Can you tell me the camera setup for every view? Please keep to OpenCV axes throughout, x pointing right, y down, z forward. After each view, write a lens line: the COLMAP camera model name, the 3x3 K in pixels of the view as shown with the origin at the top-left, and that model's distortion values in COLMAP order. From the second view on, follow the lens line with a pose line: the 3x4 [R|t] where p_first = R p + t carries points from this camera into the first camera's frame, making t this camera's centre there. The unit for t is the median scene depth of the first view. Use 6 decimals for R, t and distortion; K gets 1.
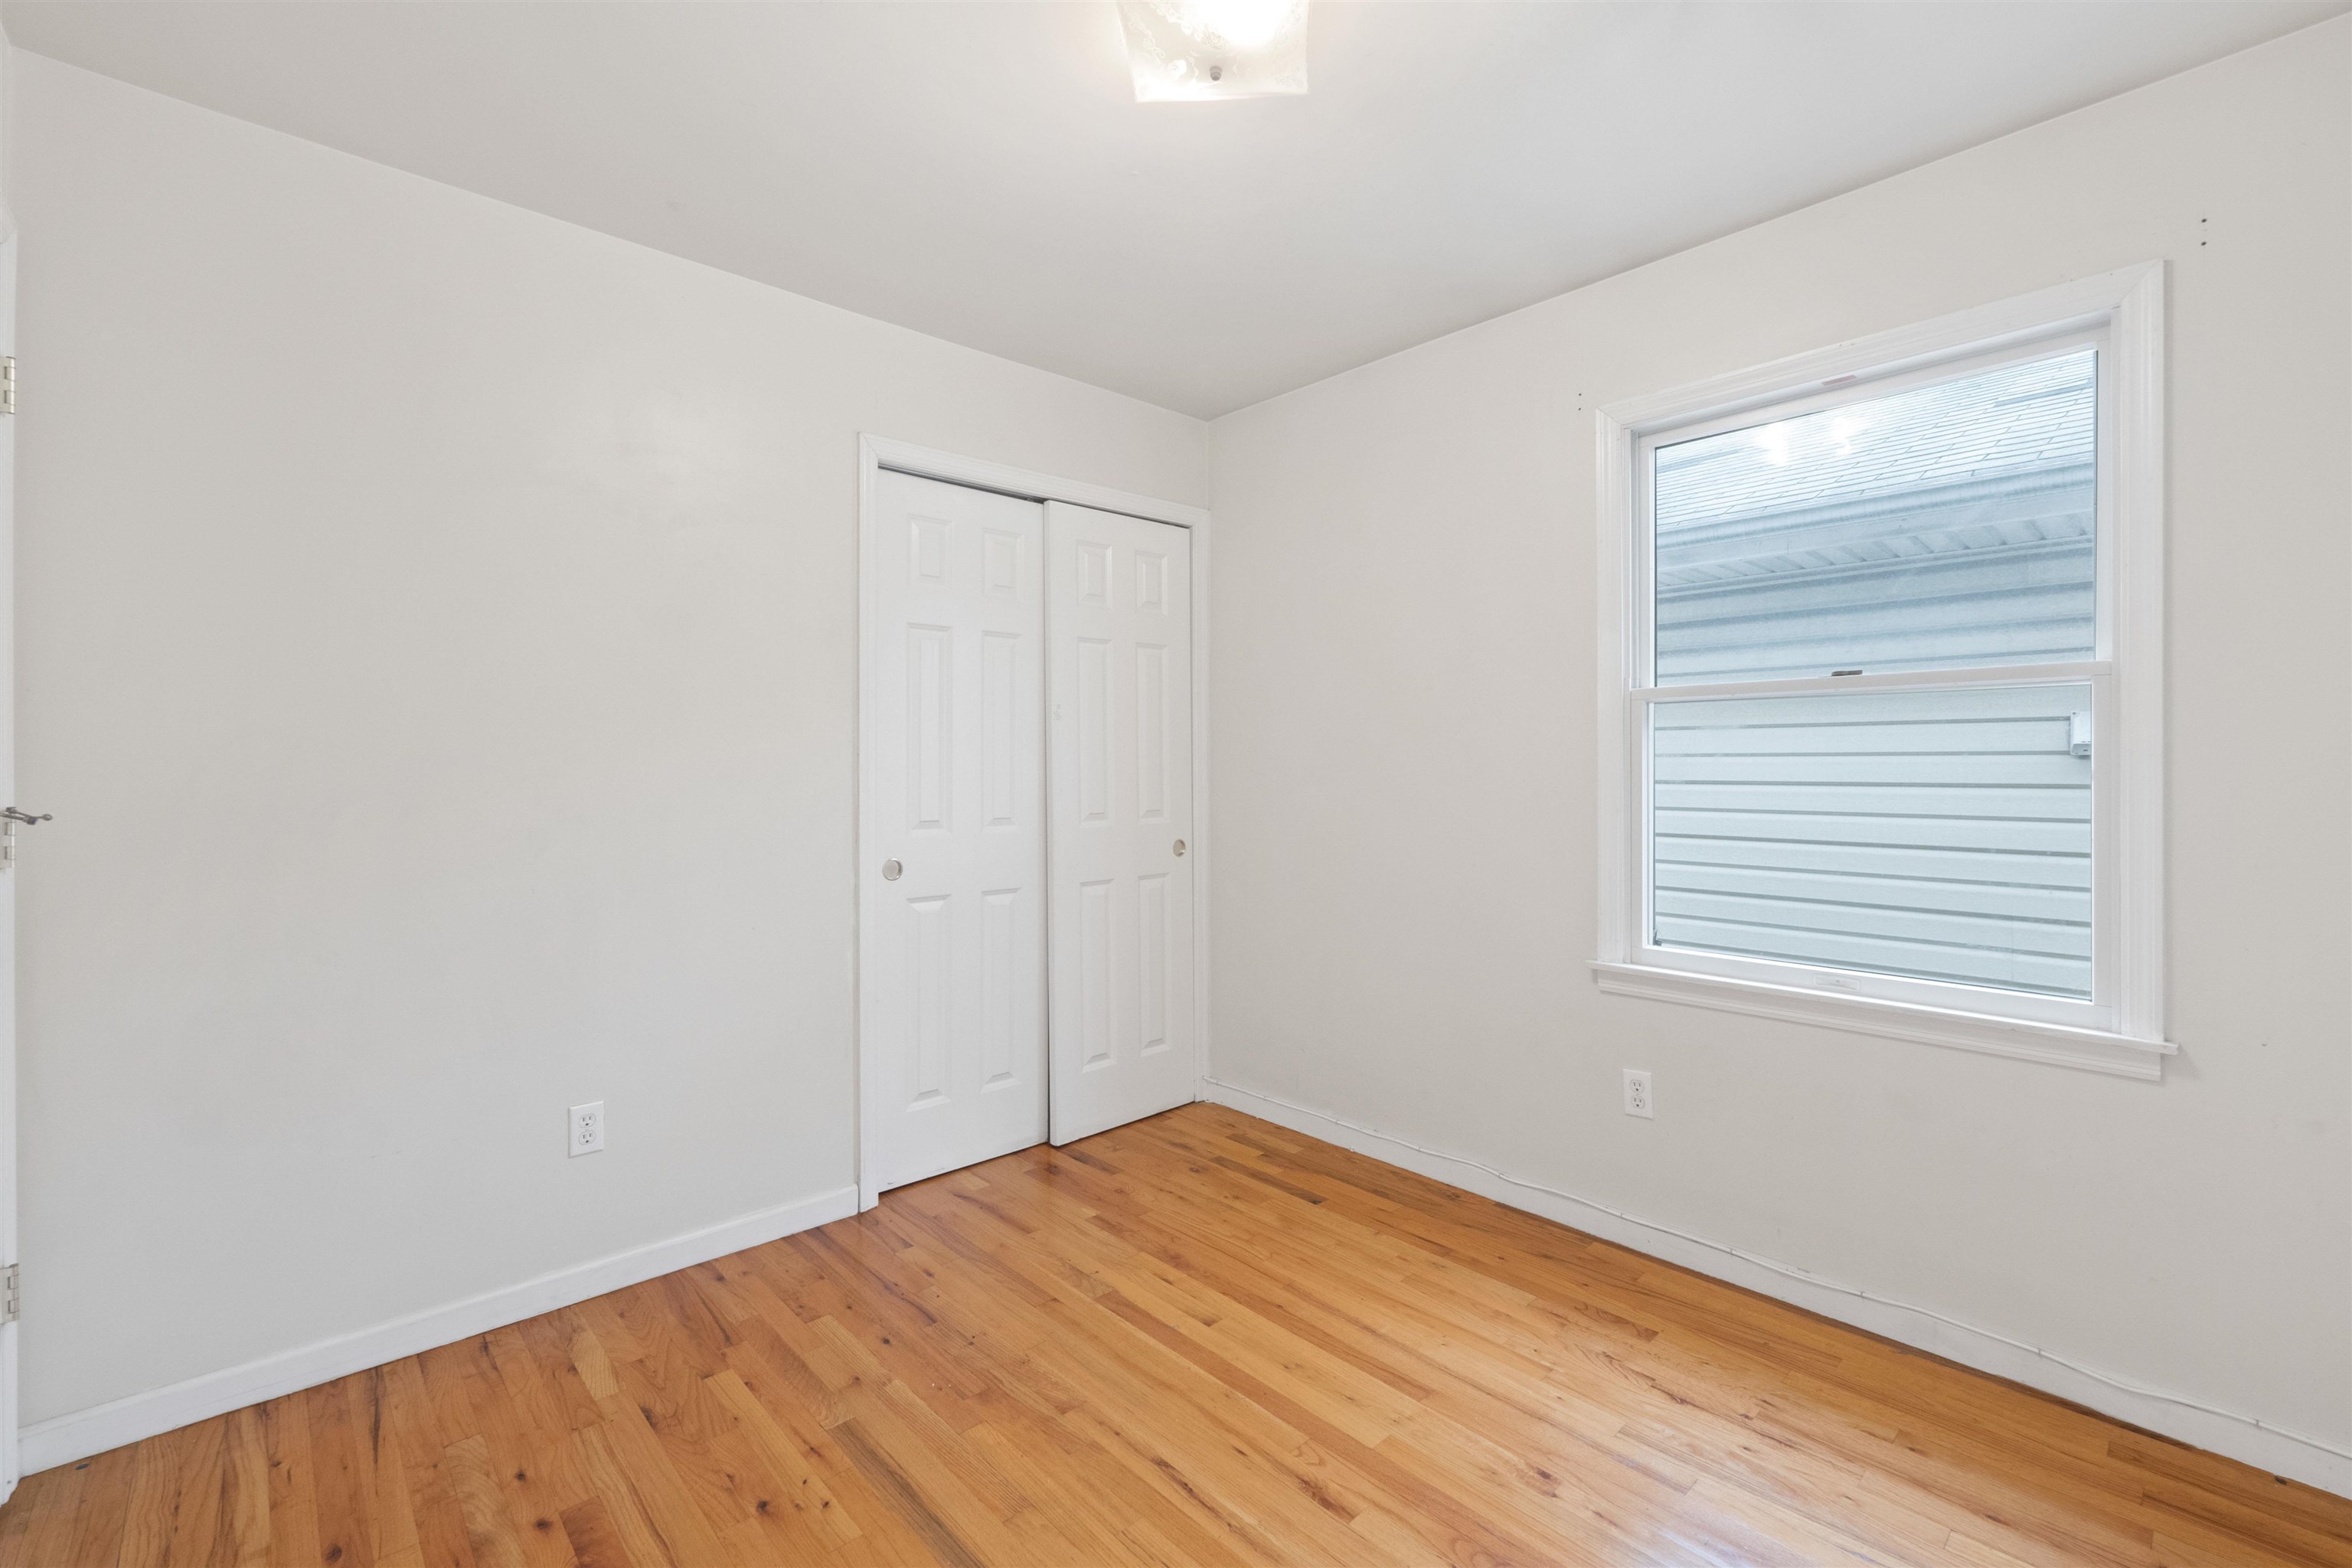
lens RADIAL K [[985.0, 0, 1179.7], [0, 985.0, 770.0], [0, 0, 1]] dist [-0.001296, -0.000347]
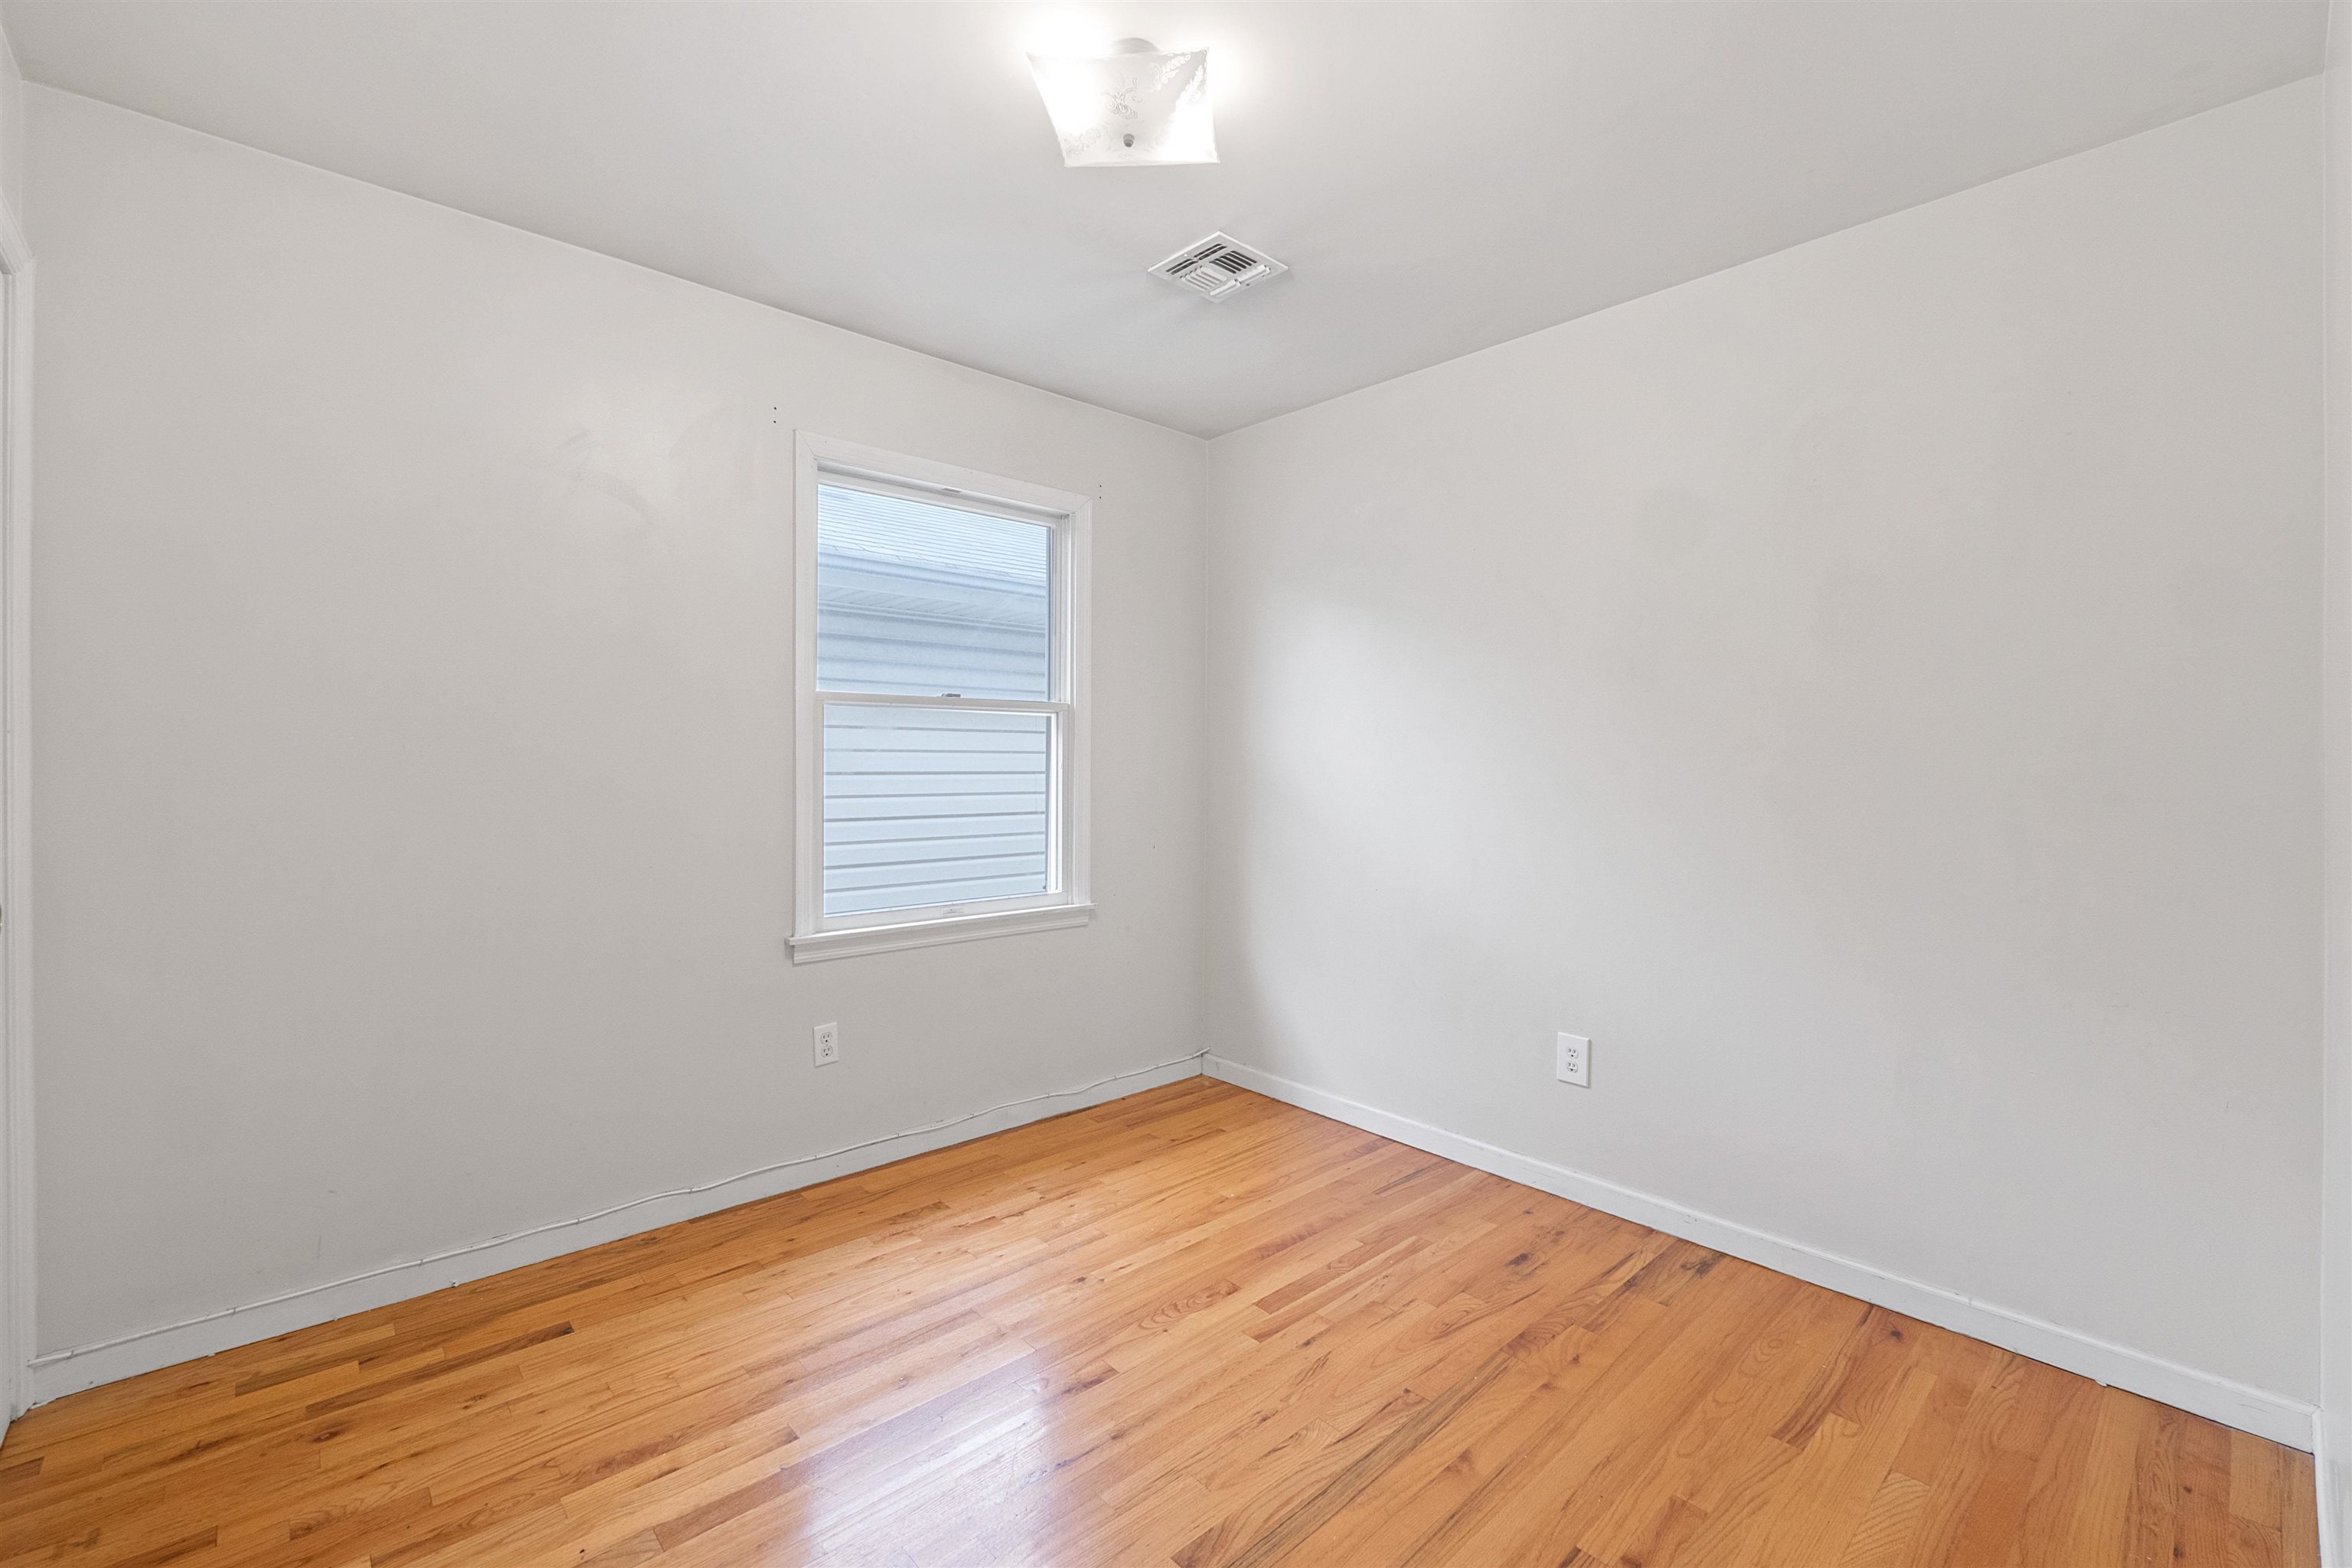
lens RADIAL K [[985.0, 0, 1179.7], [0, 985.0, 770.0], [0, 0, 1]] dist [-0.001296, -0.000347]
pose [[0.018616, -0.010650, 0.999770, -0.676899], [-0.006713, 0.999919, 0.010776, -0.004493], [-0.999804, -0.006912, 0.018543, 0.579480]]
